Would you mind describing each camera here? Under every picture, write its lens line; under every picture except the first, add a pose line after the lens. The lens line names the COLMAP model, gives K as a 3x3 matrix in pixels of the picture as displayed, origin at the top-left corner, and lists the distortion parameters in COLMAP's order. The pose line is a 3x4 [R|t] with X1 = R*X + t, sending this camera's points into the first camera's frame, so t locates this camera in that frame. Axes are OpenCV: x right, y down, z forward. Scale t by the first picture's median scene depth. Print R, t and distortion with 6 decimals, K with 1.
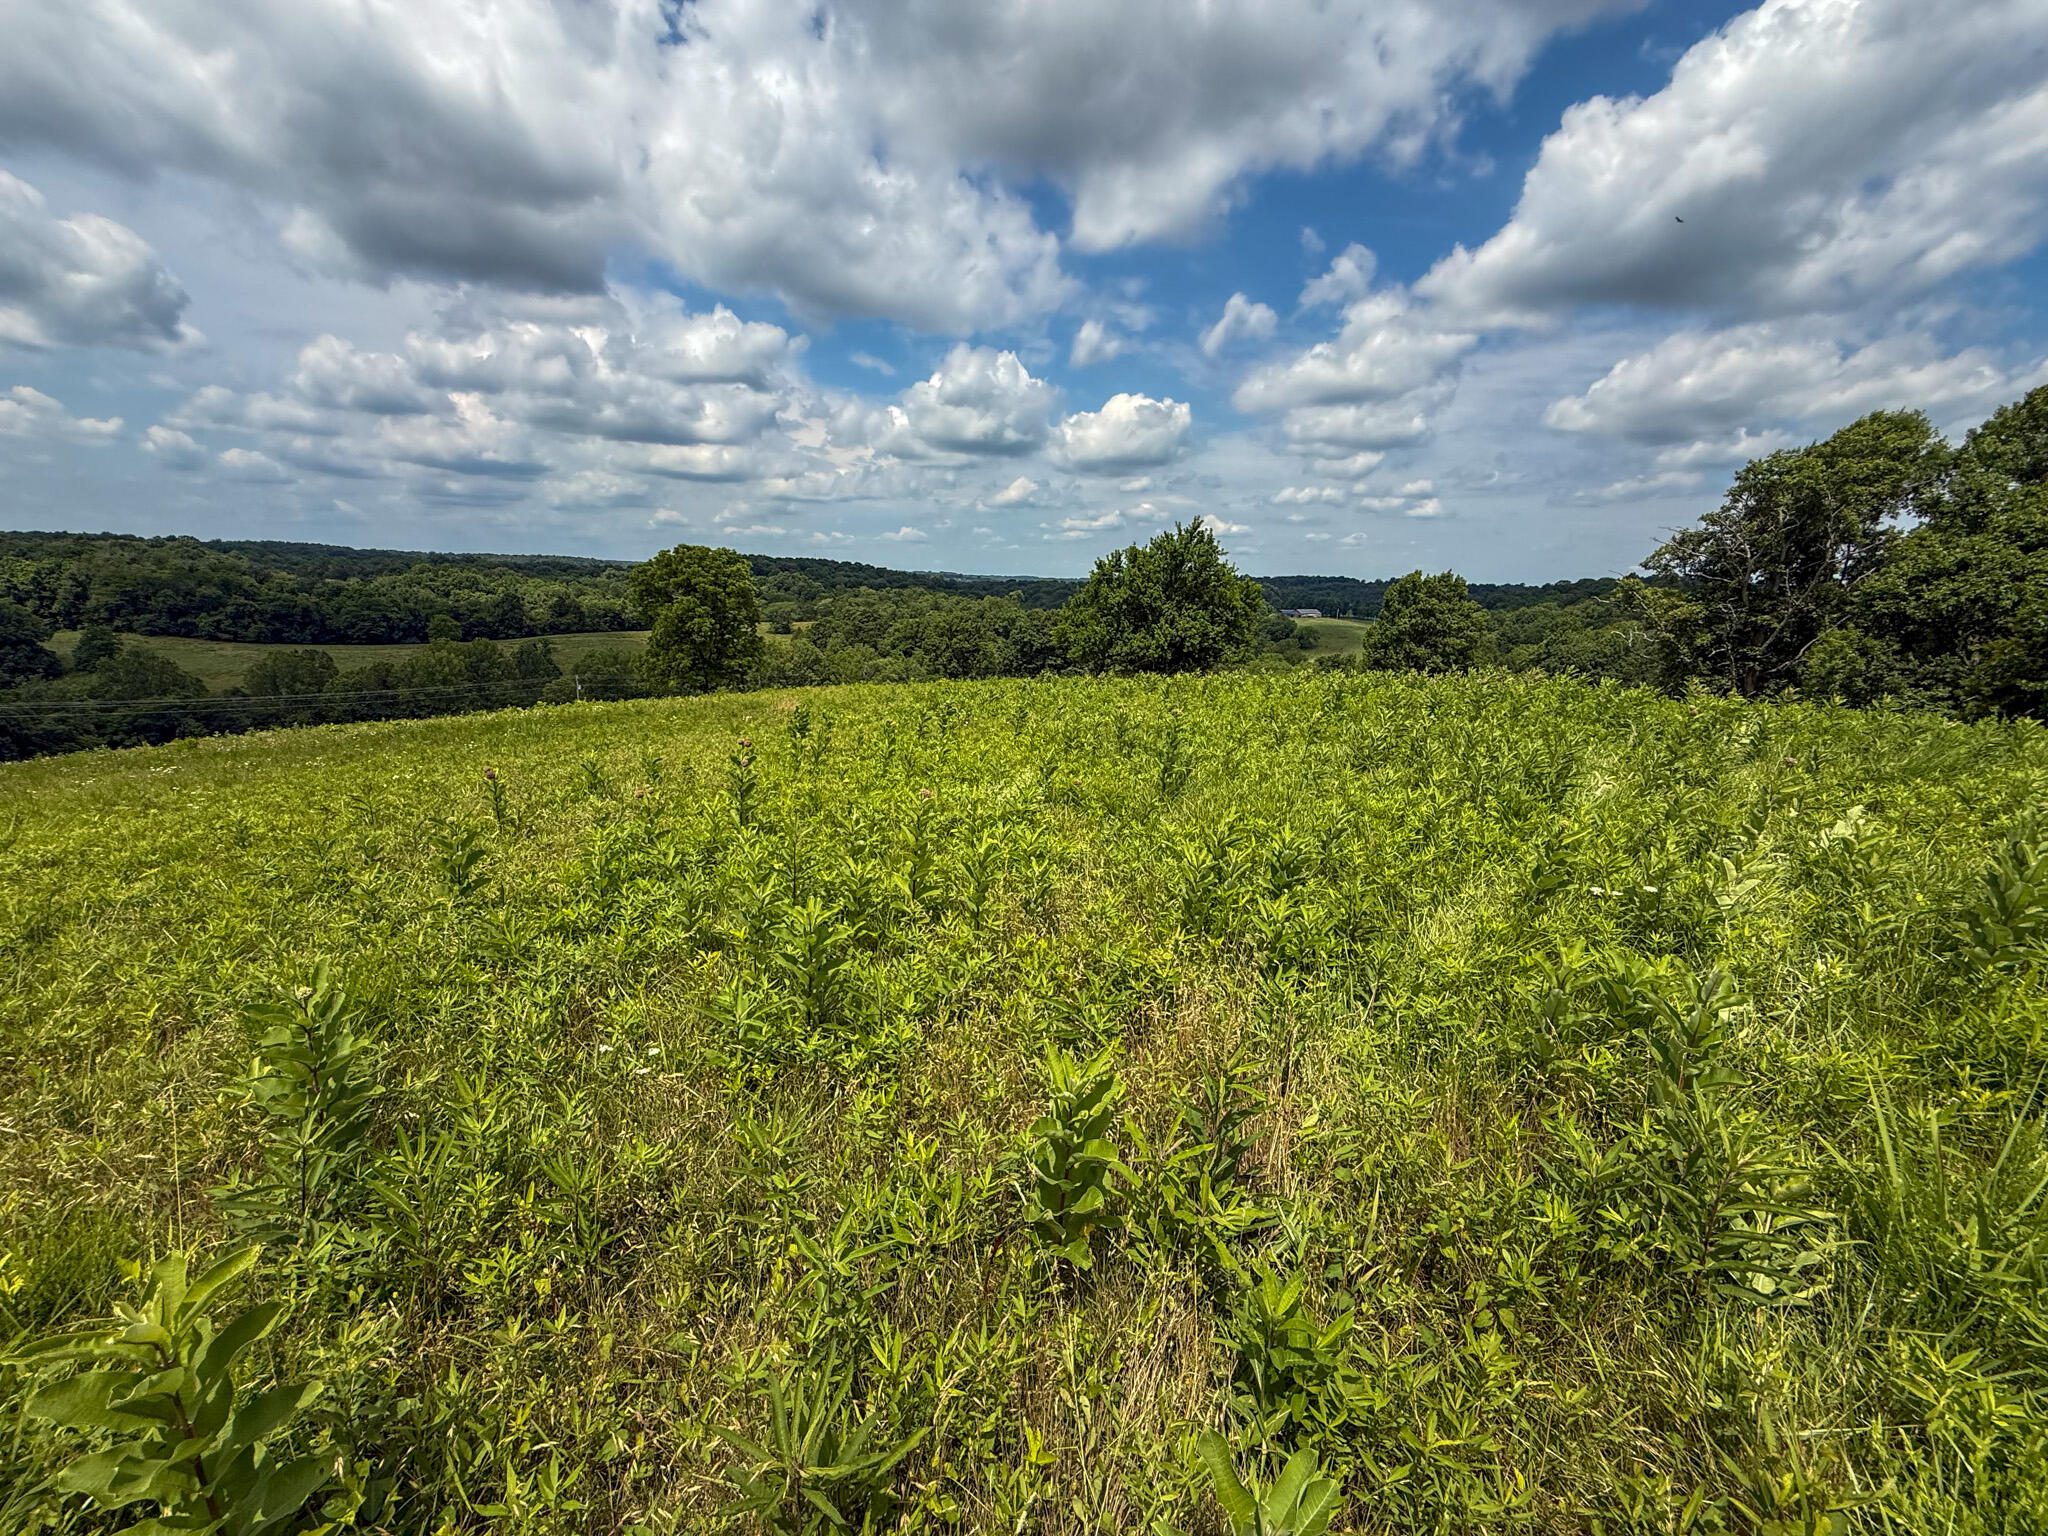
lens RADIAL K [[812.4, 0, 1019.6], [0, 812.4, 762.0], [0, 0, 1]] dist [-0.001646, -0.000189]
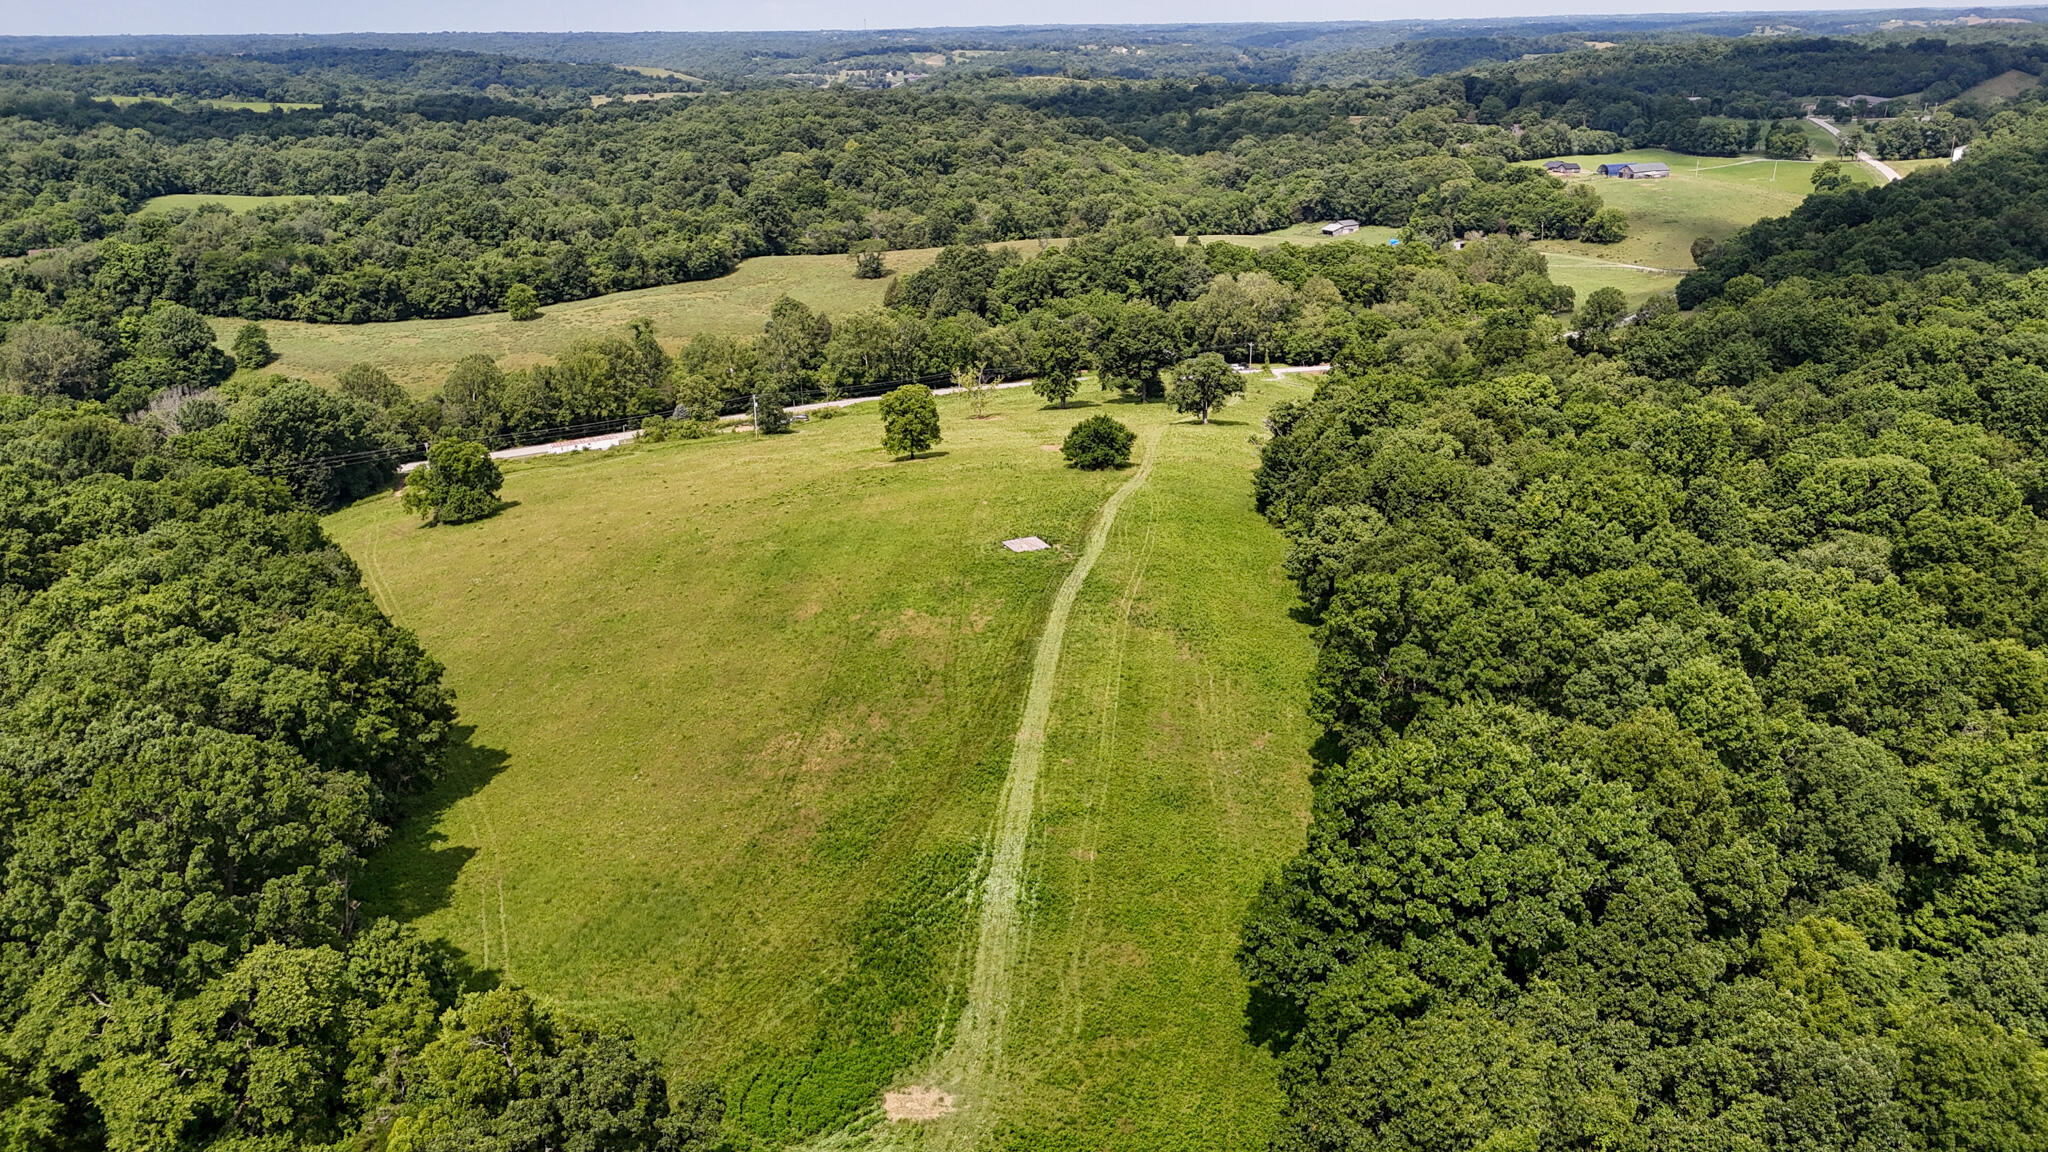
lens RADIAL K [[1520.1, 0, 1042.8], [0, 1520.1, 581.7], [0, 0, 1]] dist [0.064788, -0.011862]
pose [[0.990864, 0.003017, -0.134829, 0.136340], [0.014628, 0.991447, 0.129689, -0.077034], [0.134067, -0.130476, 0.982345, -0.818818]]
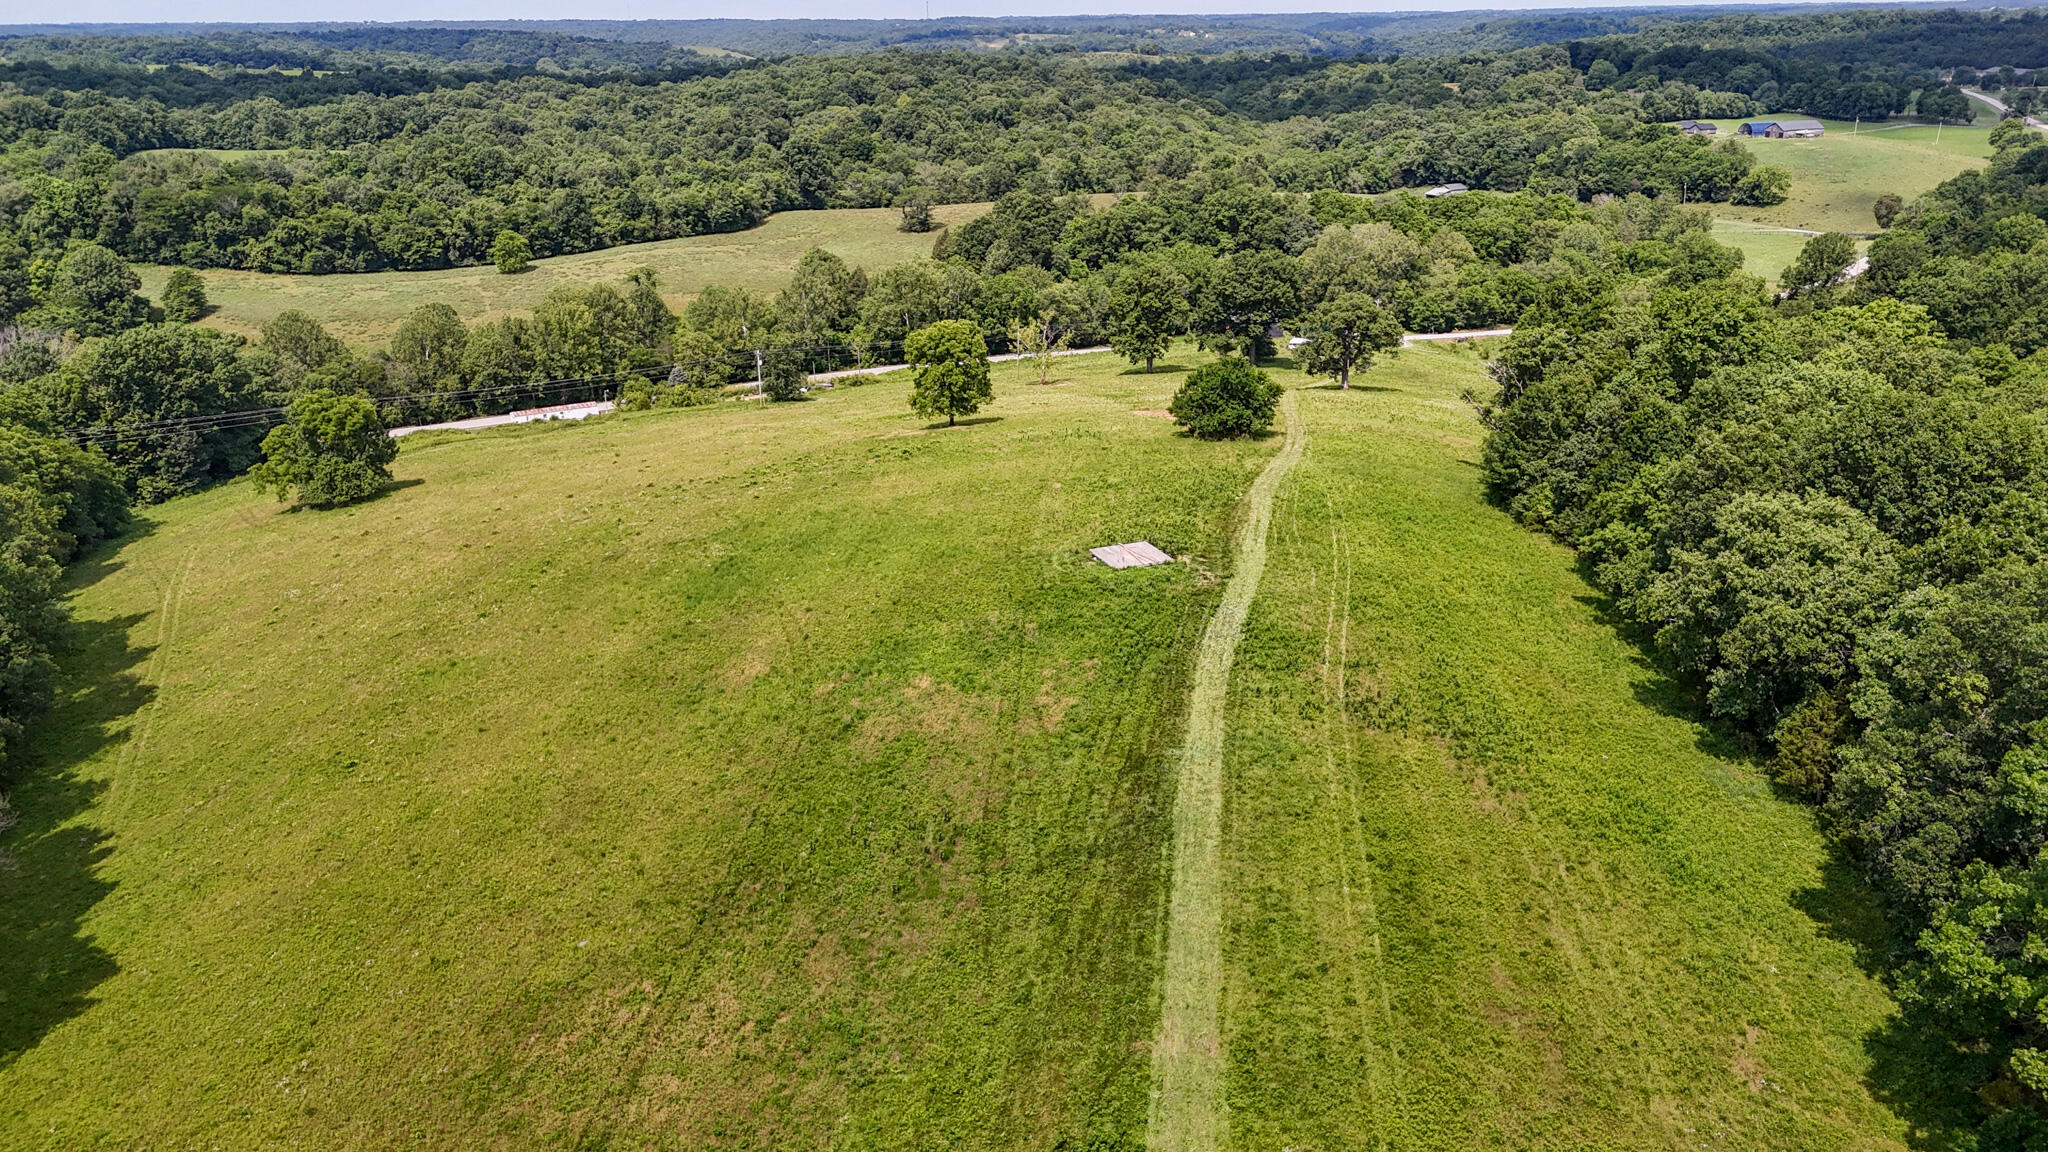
lens RADIAL K [[1520.1, 0, 1024.0], [0, 1520.1, 574.5], [0, 0, 1]] dist [0.064788, -0.011862]
pose [[0.983058, 0.018224, -0.182385, 0.072214], [0.005403, 0.991732, 0.128215, -0.046828], [0.183214, -0.127028, 0.974832, -0.491335]]
